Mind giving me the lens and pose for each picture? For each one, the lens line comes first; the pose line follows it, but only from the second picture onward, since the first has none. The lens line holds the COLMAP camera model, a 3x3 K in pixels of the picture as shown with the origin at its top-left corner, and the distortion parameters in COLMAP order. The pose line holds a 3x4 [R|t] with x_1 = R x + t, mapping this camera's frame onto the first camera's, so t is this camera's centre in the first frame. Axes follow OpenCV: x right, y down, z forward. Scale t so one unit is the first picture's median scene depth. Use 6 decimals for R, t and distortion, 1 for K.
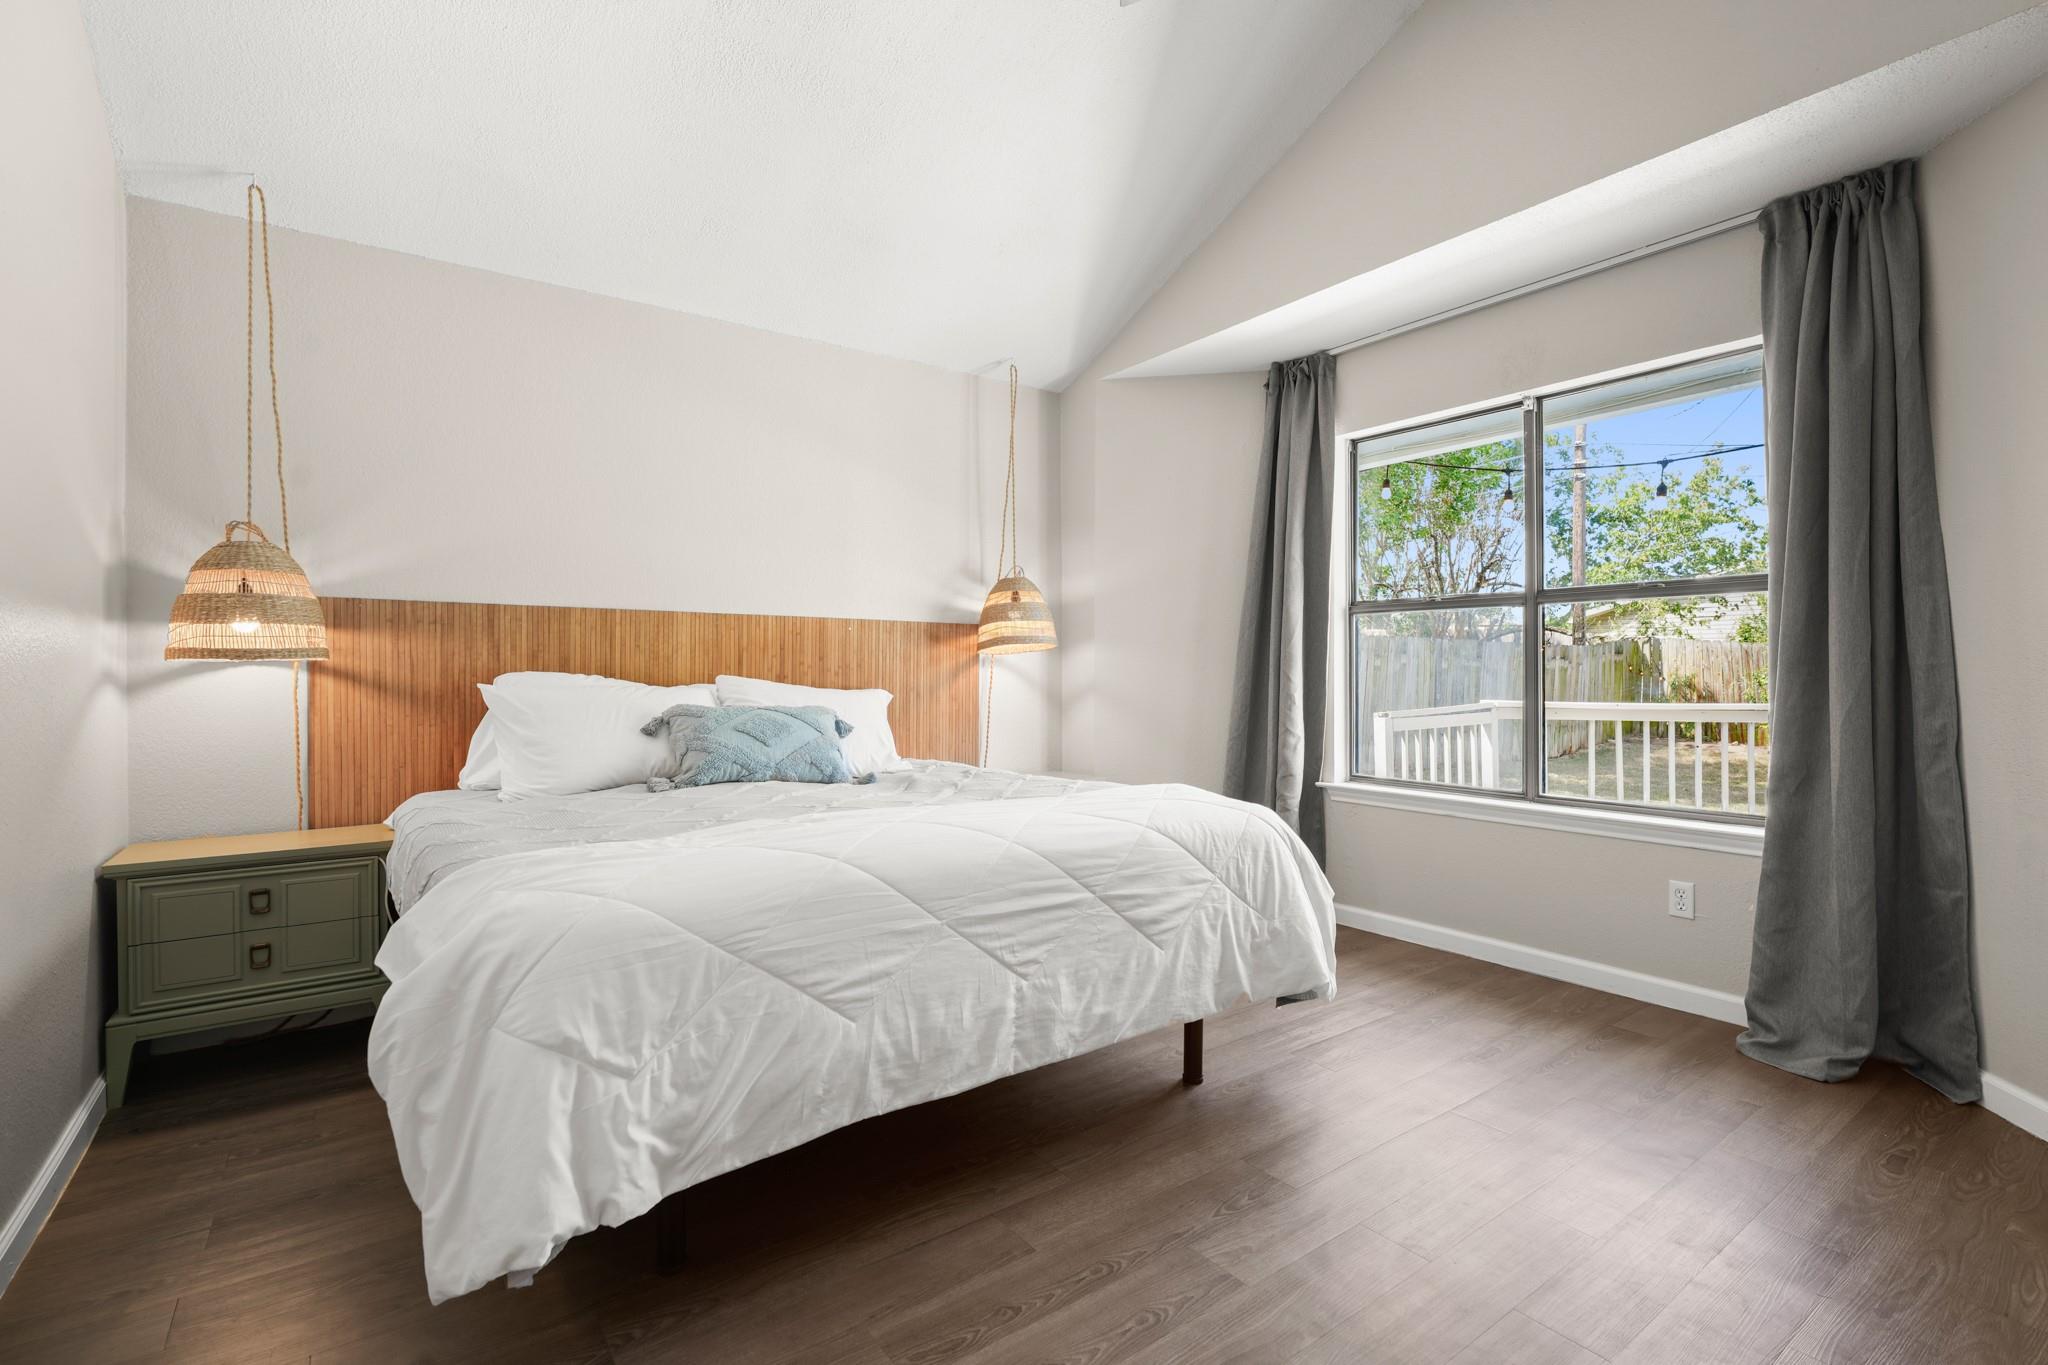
lens RADIAL K [[933.7, 0, 1032.8], [0, 933.7, 681.4], [0, 0, 1]] dist [-0.003420, -0.000449]
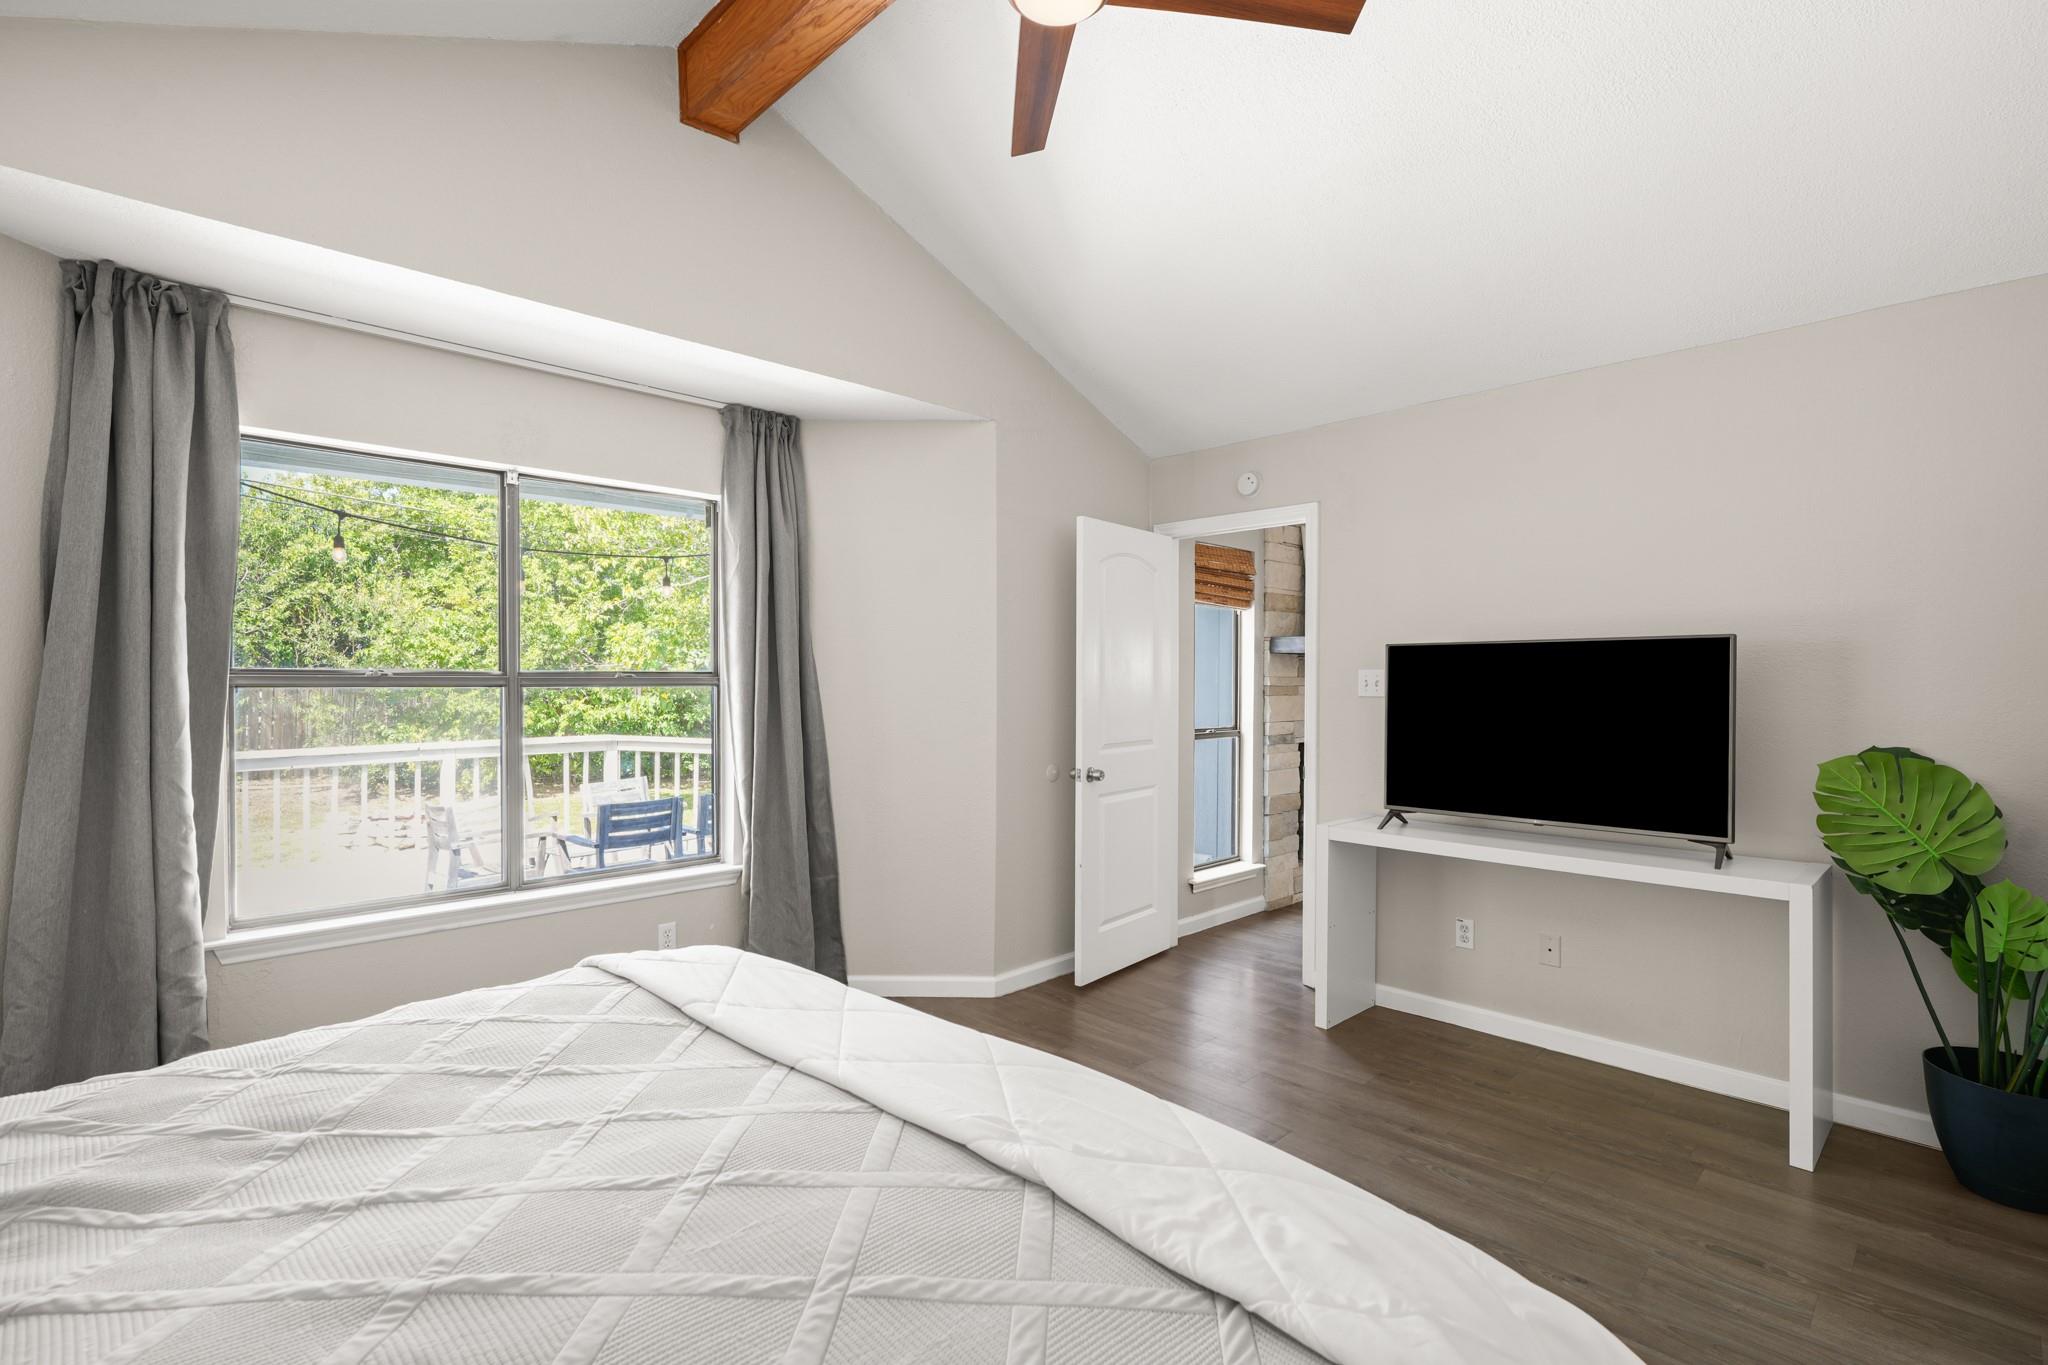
lens RADIAL K [[933.7, 0, 1032.8], [0, 933.7, 681.4], [0, 0, 1]] dist [-0.003420, -0.000449]
pose [[-0.144419, -0.003135, 0.989512, -0.572273], [0.003459, 0.999987, 0.003673, -0.103093], [-0.989511, 0.003953, -0.144406, 0.699271]]
